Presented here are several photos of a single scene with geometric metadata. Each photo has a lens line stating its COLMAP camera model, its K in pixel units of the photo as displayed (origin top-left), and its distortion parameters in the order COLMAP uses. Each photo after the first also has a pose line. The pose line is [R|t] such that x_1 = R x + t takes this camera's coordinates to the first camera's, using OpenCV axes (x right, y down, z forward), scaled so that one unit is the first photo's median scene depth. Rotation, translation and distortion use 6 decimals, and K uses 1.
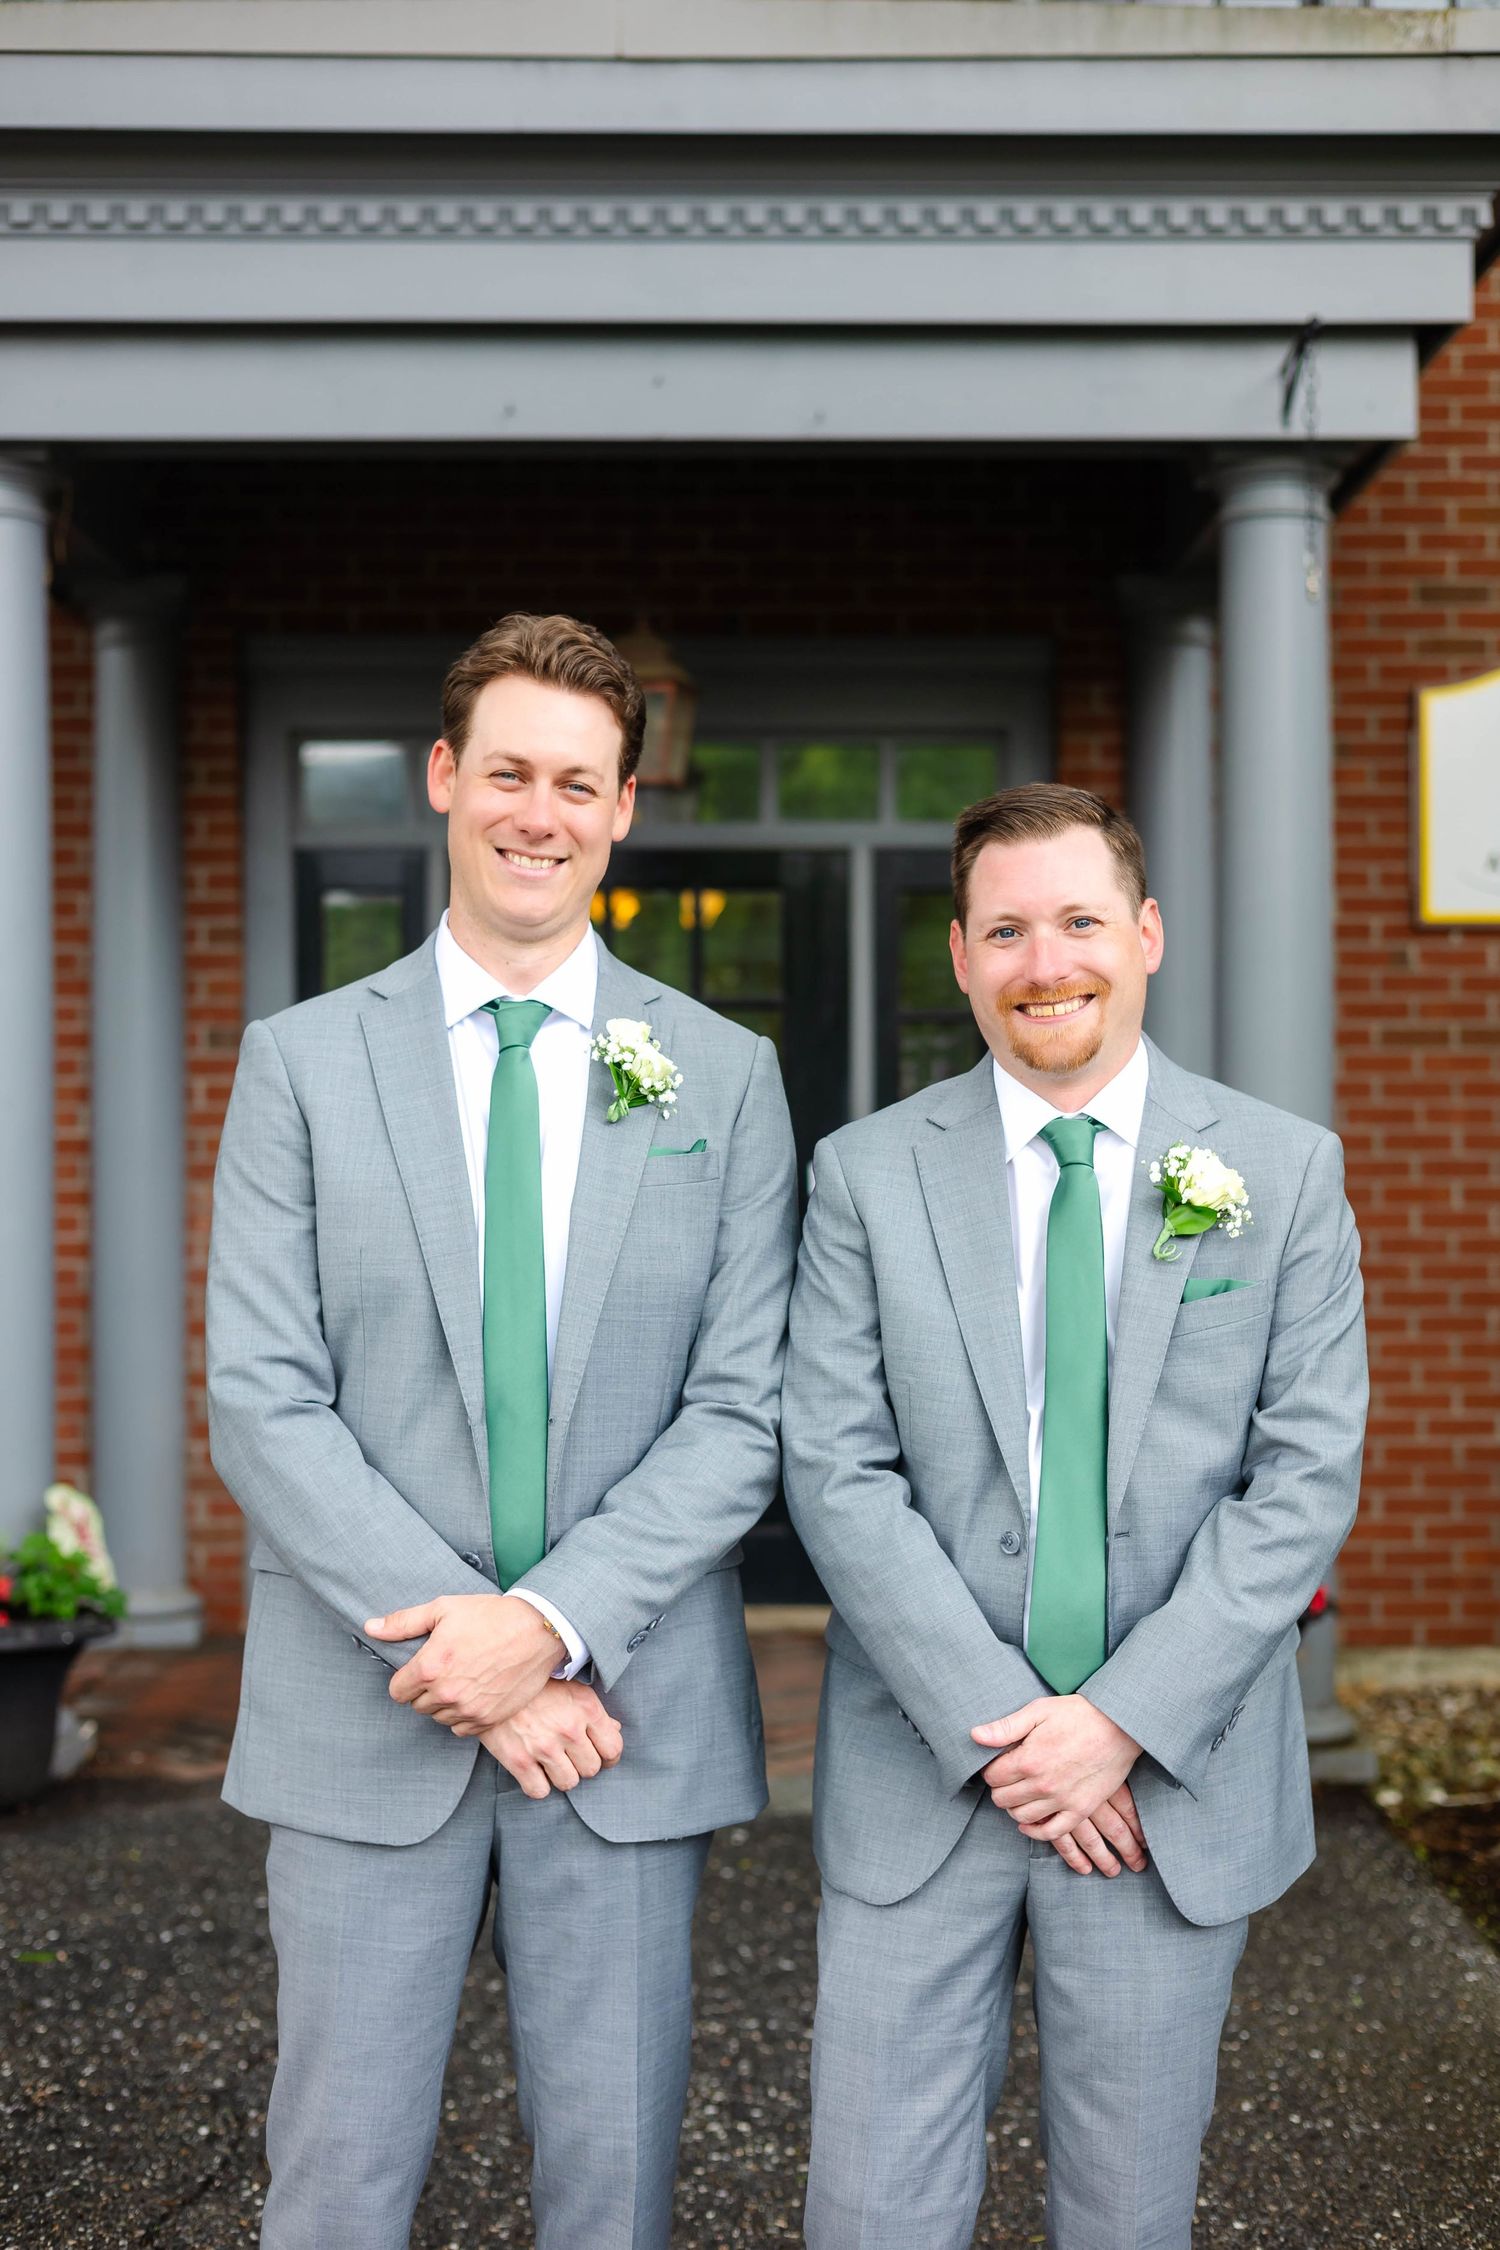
lens RADIAL K [[3169.8, 0, 750.0], [0, 3169.8, 1125.0], [0, 0, 1]] dist [0.007959, 0.048464]
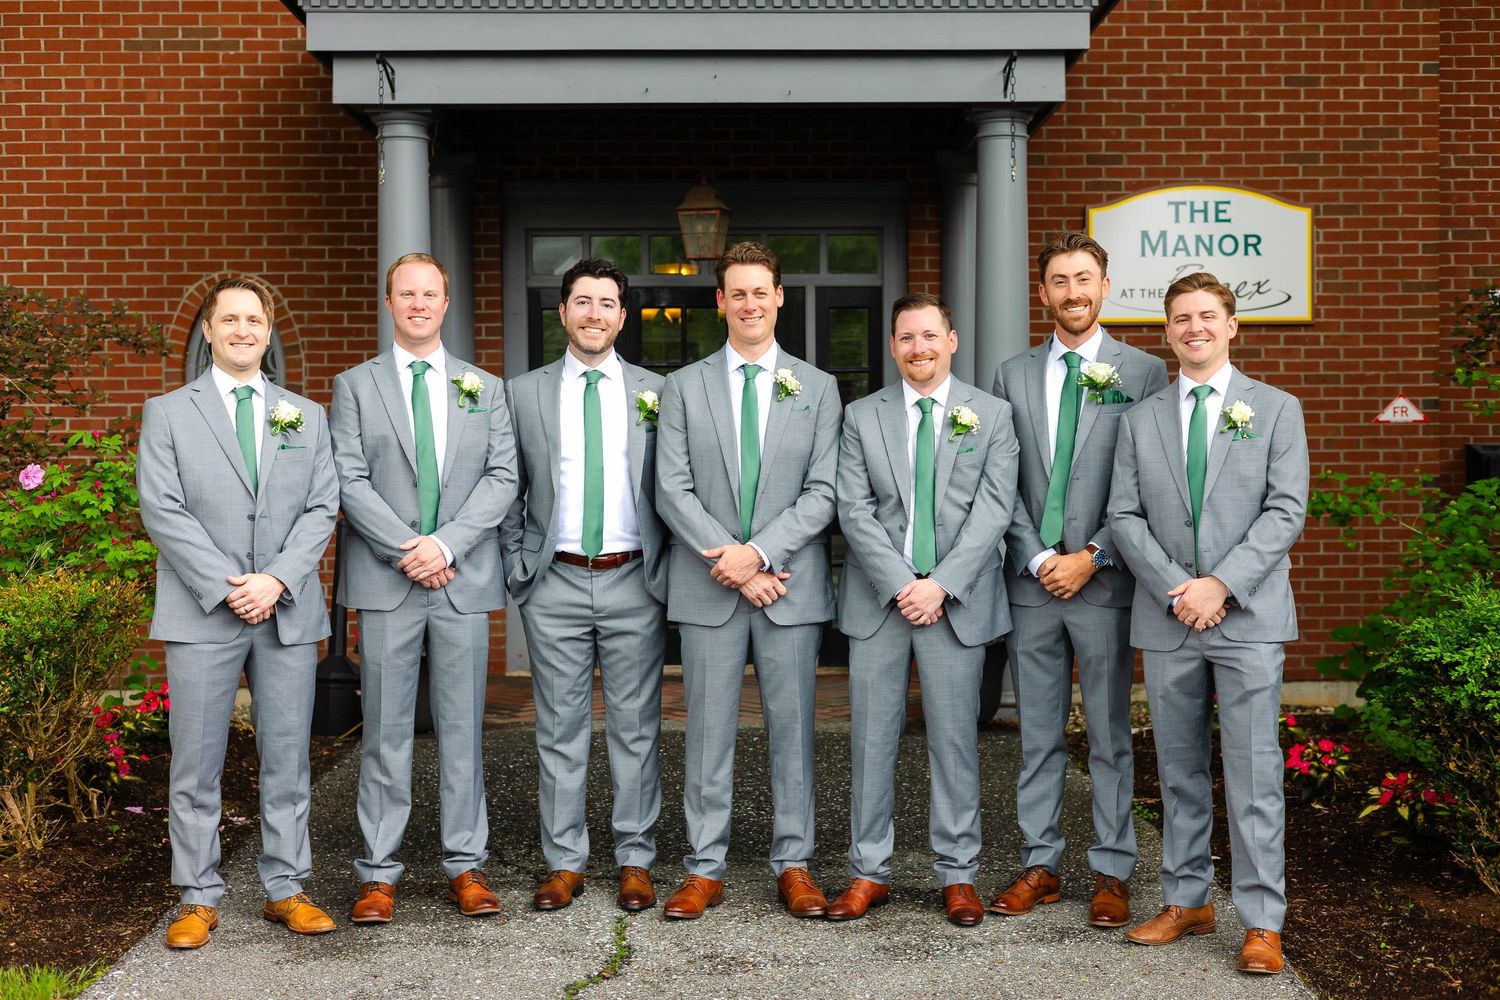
lens RADIAL K [[2163.1, 0, 750.0], [0, 2163.1, 500.0], [0, 0, 1]] dist [0.004361, 0.028785]
pose [[0.999981, -0.003151, 0.005303, -0.014451], [0.003025, 0.999713, 0.023747, 0.019968], [-0.005376, -0.023731, 0.999704, -0.495923]]
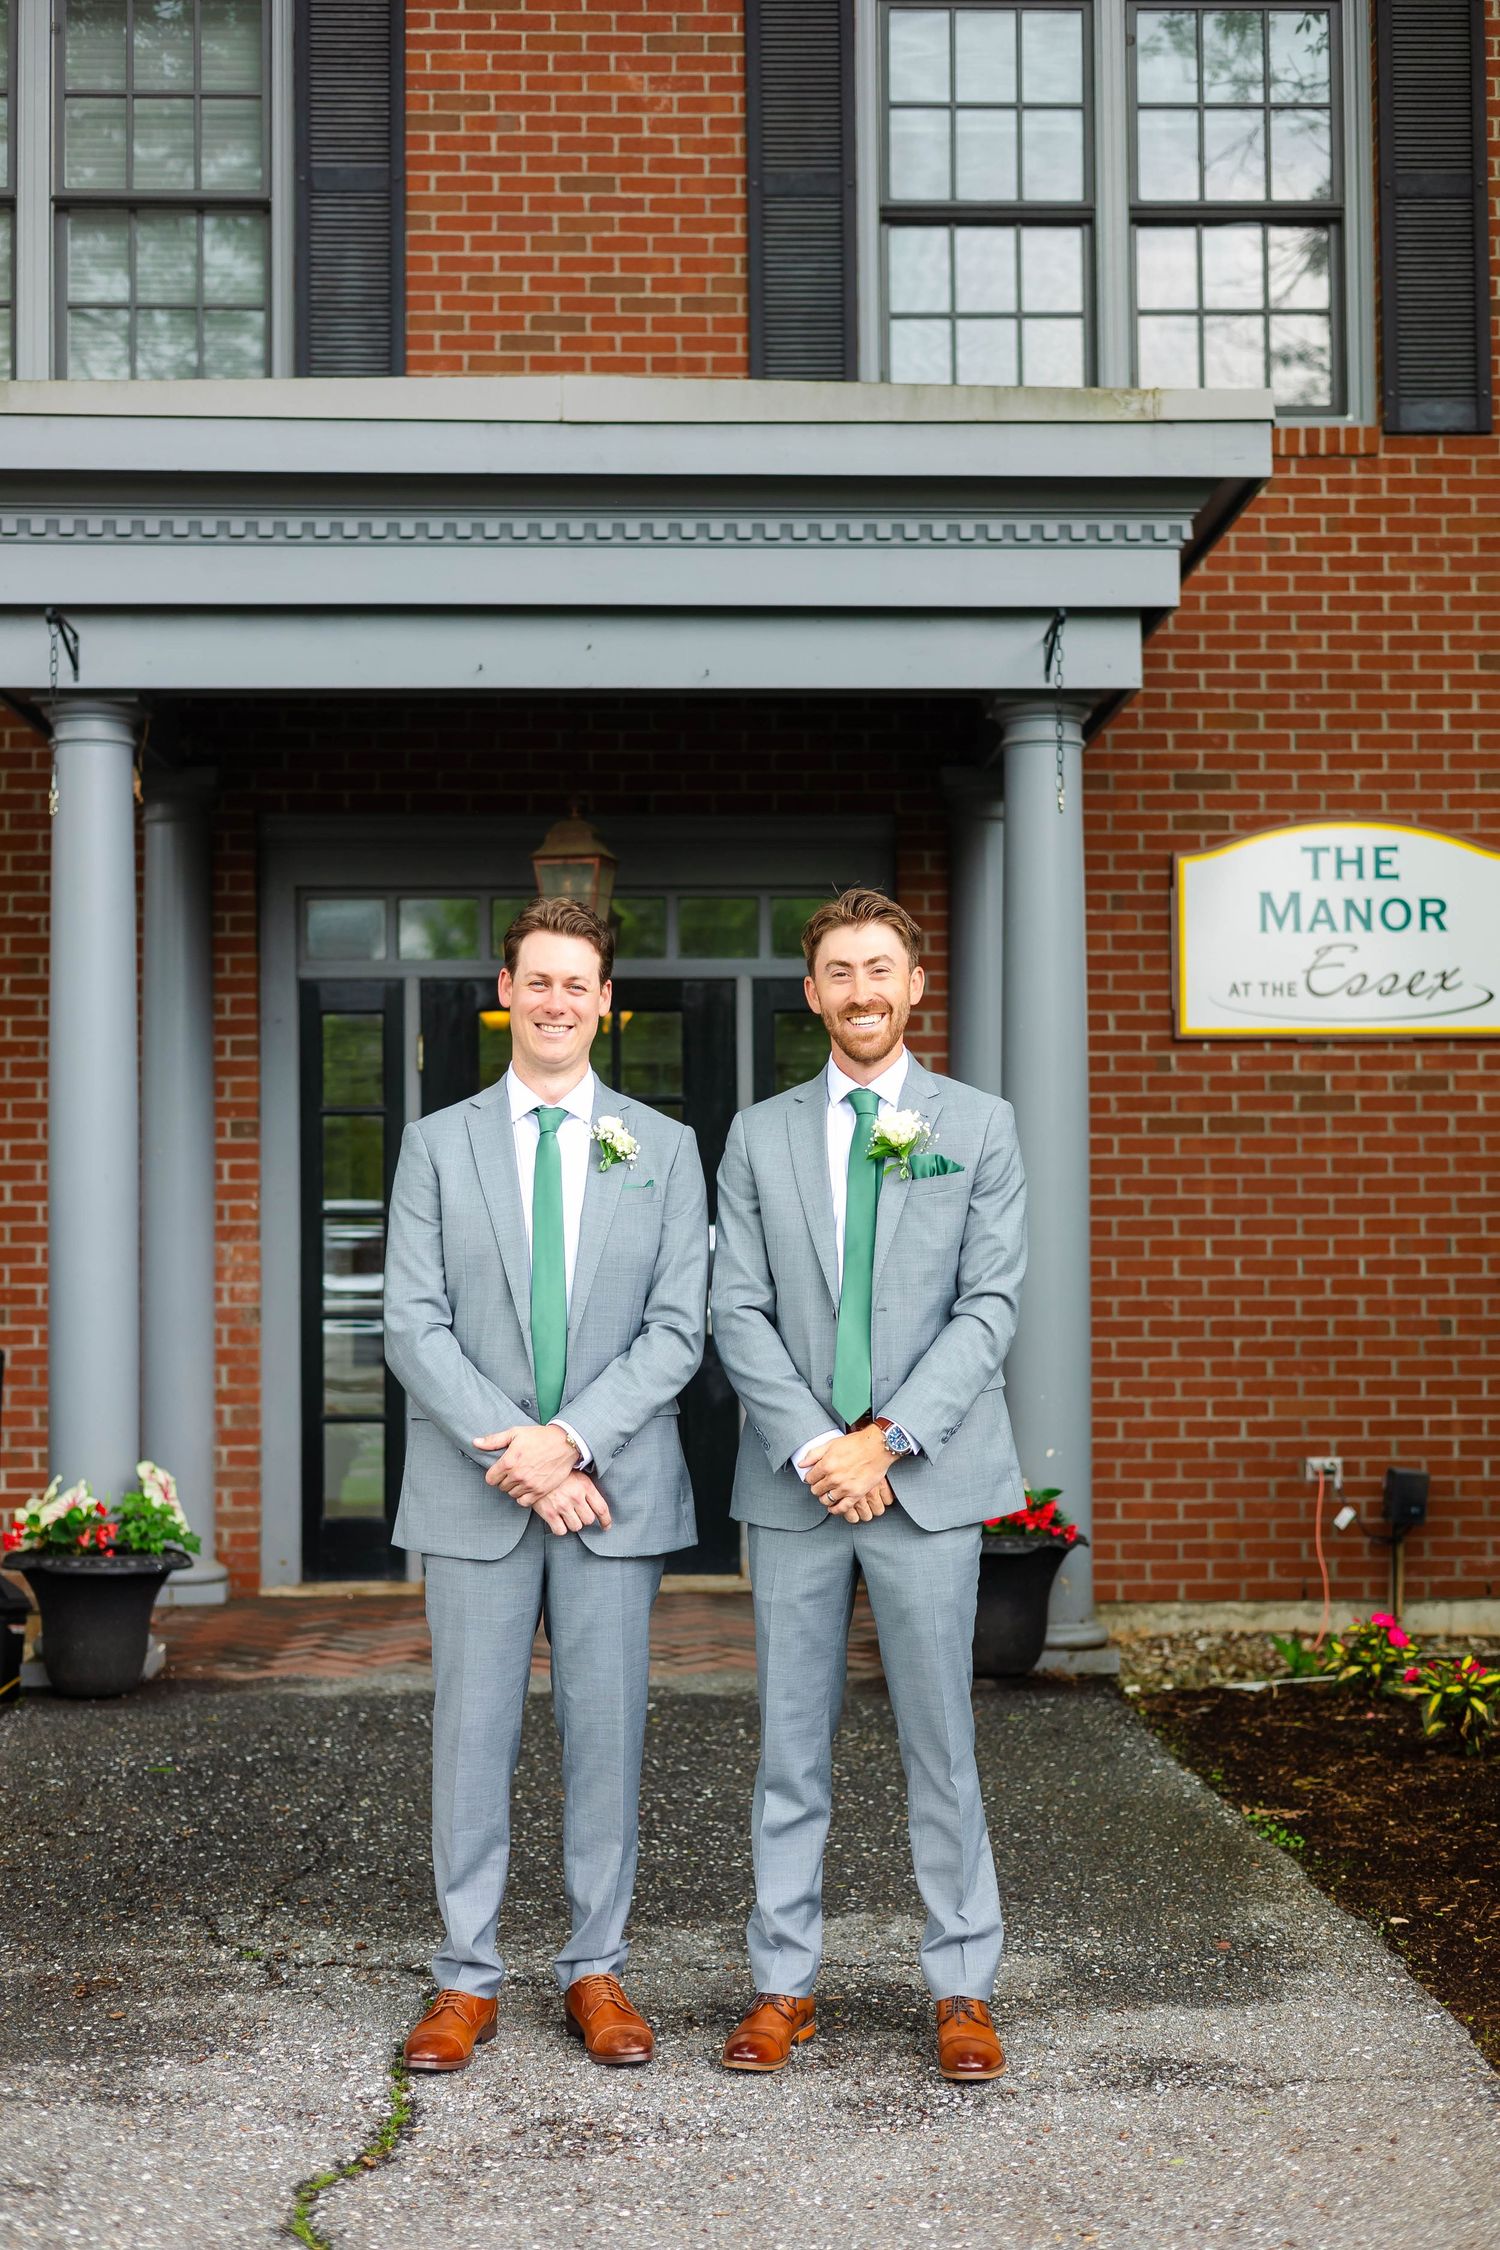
lens RADIAL K [[3201.2, 0, 750.0], [0, 3201.2, 1125.0], [0, 0, 1]] dist [0.002325, 0.006150]
pose [[0.999576, -0.002608, 0.029014, -0.000226], [0.003423, 0.999599, -0.028093, 0.010743], [-0.028929, 0.028181, 0.999184, -0.384234]]
